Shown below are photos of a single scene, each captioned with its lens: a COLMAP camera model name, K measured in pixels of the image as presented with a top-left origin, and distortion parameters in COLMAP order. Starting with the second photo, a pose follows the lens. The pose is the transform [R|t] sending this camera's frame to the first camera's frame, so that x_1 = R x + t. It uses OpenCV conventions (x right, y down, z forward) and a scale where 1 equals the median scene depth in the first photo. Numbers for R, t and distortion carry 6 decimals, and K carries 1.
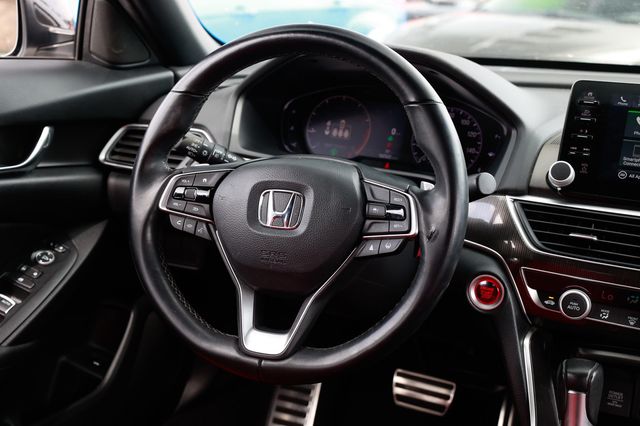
lens RADIAL K [[837.3, 0, 316.4], [0, 837.3, 213.4], [0, 0, 1]] dist [0.094135, 0.000000]
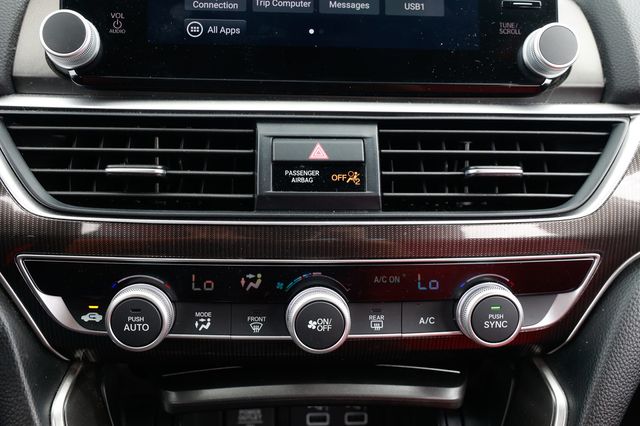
lens RADIAL K [[675.9, 0, 319.6], [0, 675.9, 214.9], [0, 0, 1]] dist [0.024334, 0.000000]
pose [[0.886535, -0.180256, 0.426102, 0.238102], [0.129054, 0.980772, 0.146394, 0.010247], [-0.444298, -0.074793, 0.892752, 0.610287]]
